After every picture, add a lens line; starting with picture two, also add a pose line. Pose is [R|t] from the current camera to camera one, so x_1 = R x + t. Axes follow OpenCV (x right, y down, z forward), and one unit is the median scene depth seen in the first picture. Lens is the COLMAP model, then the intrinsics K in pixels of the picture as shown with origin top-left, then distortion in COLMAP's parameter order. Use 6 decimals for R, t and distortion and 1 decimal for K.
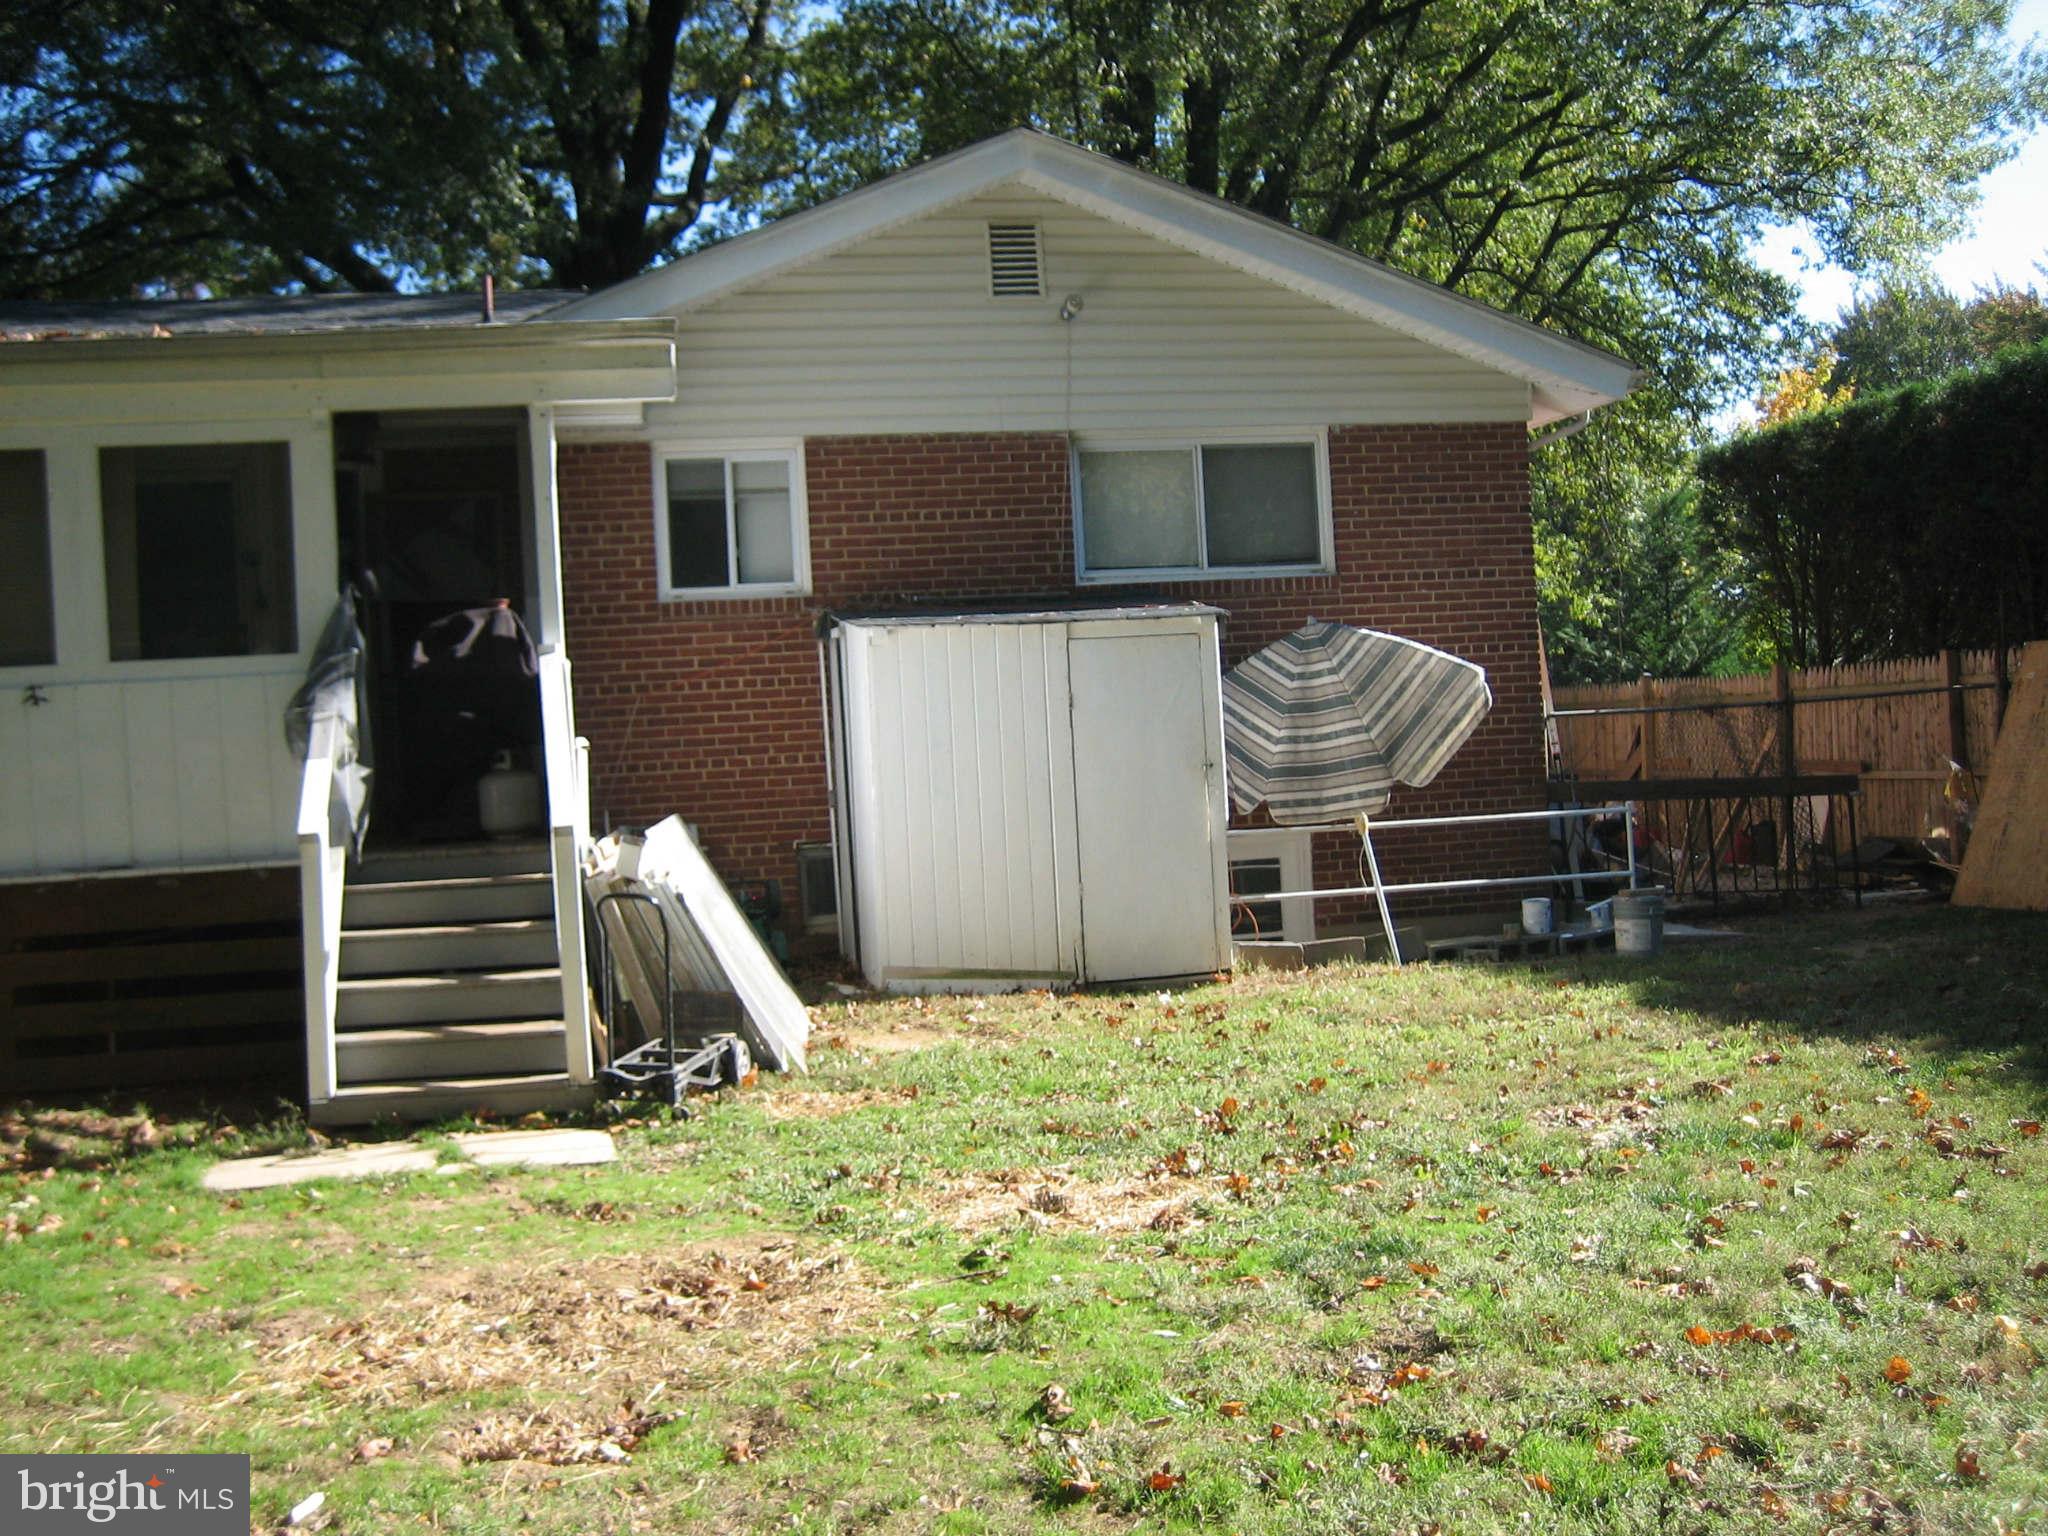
lens RADIAL K [[2113.0, 0, 994.7], [0, 2113.0, 759.0], [0, 0, 1]] dist [-0.153127, 0.204269]
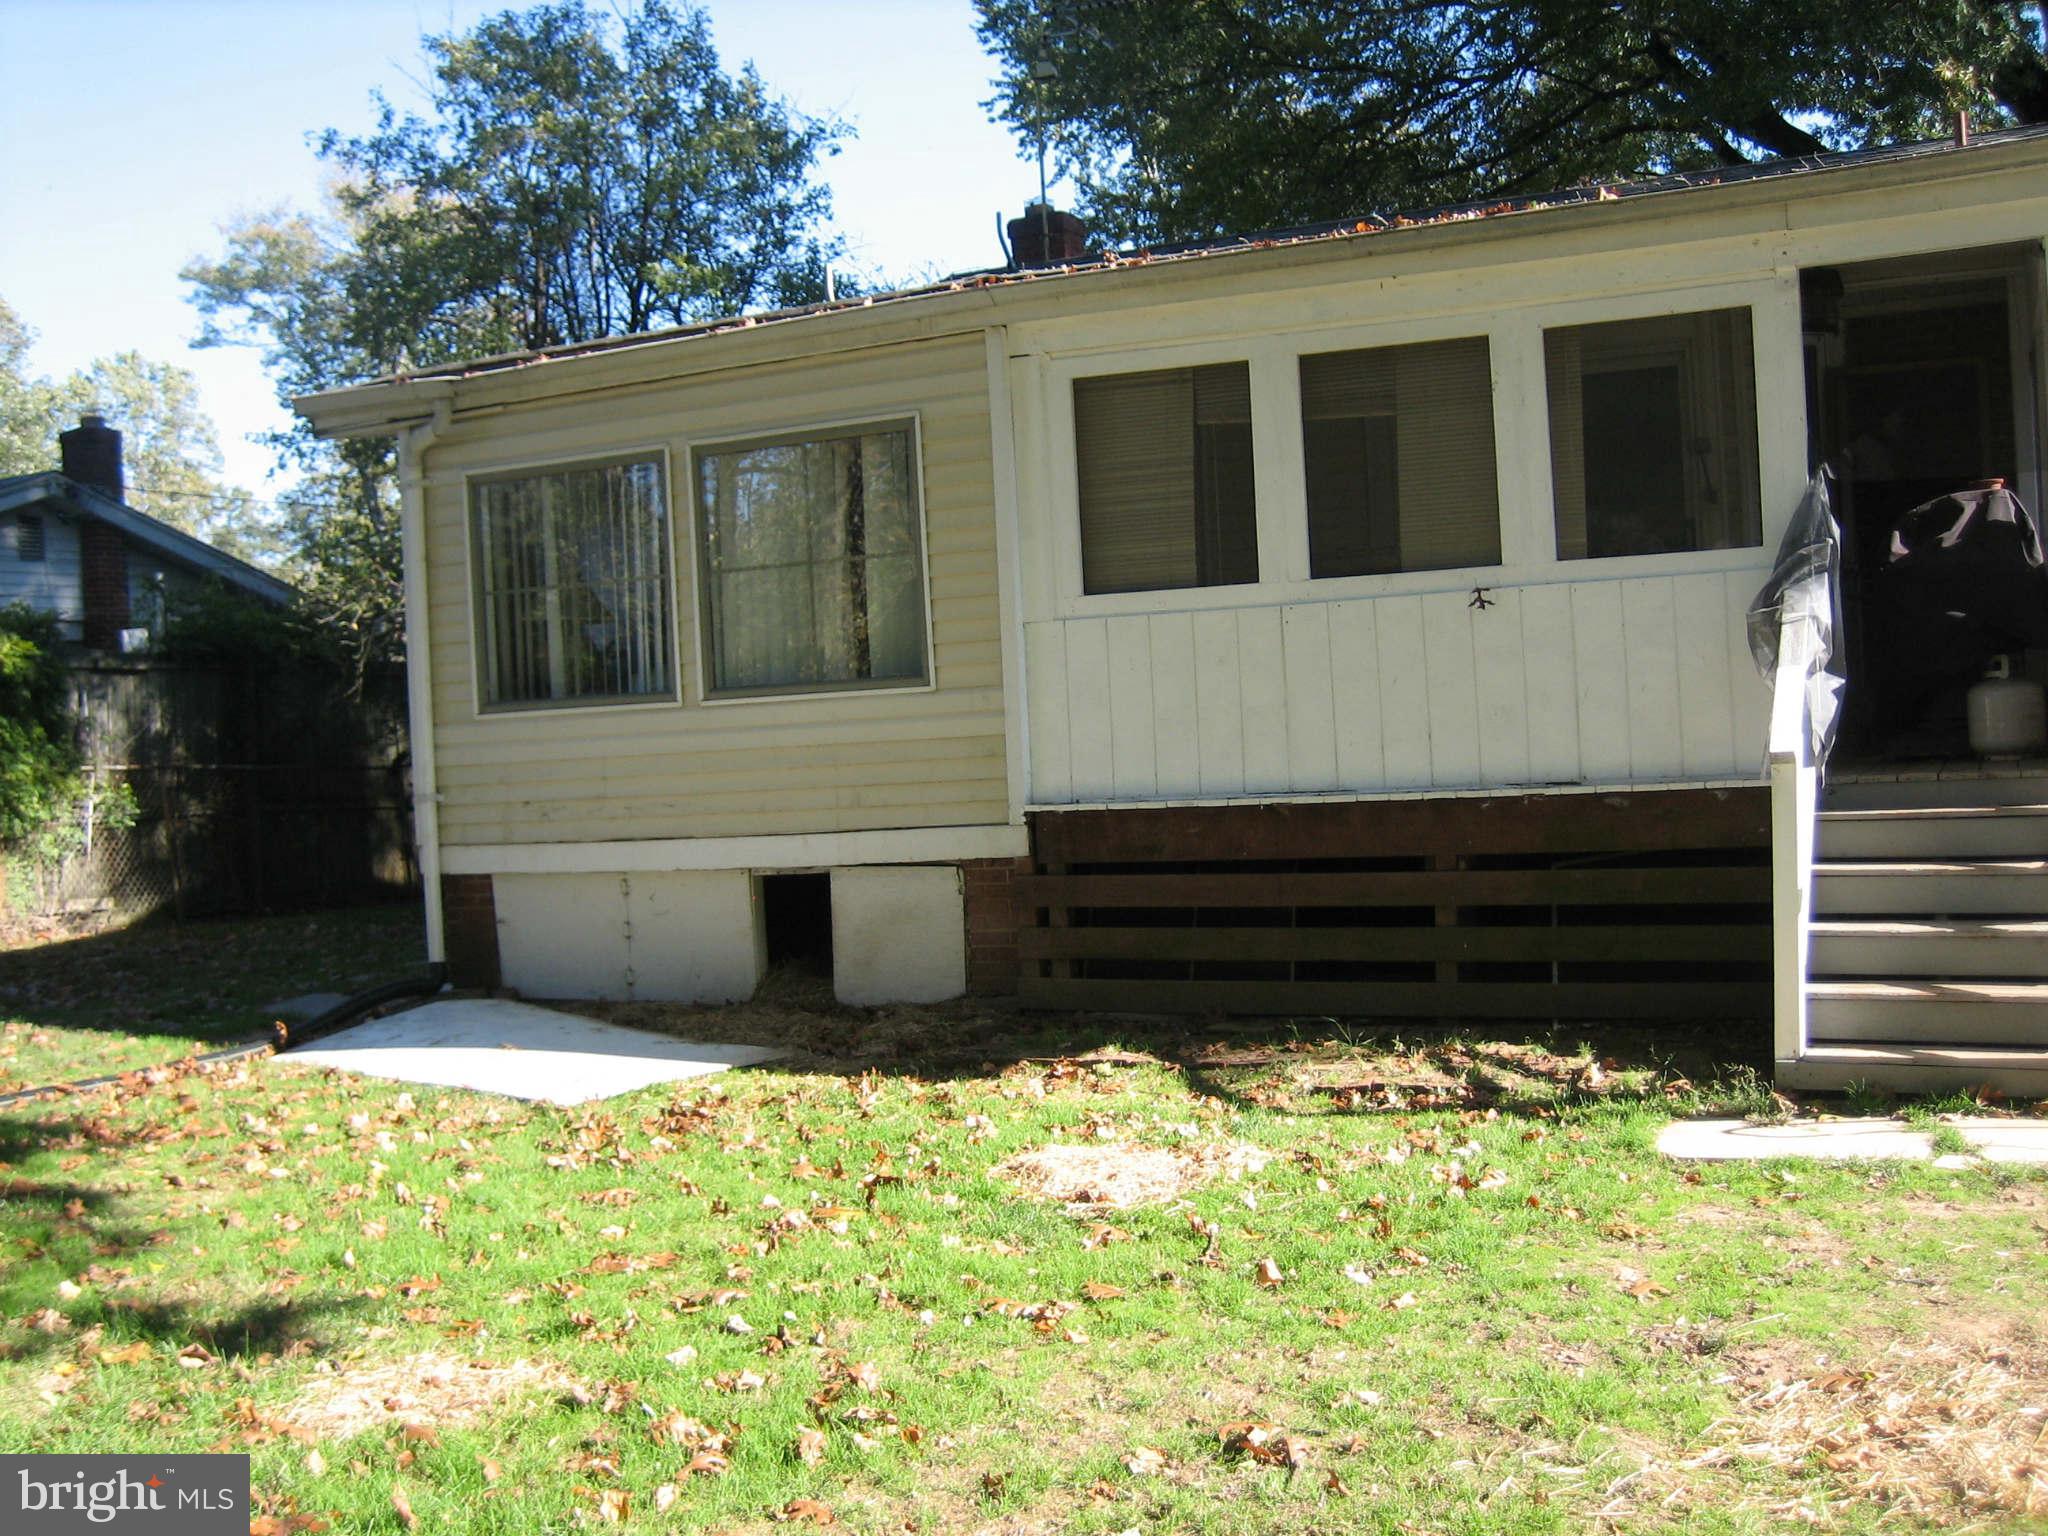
lens RADIAL K [[2113.0, 0, 994.7], [0, 2113.0, 759.0], [0, 0, 1]] dist [-0.153127, 0.204269]
pose [[0.791700, 0.023818, -0.610446, -0.064092], [0.003470, 0.999048, 0.043482, -0.000003], [0.610900, -0.036543, 0.790864, 0.122501]]
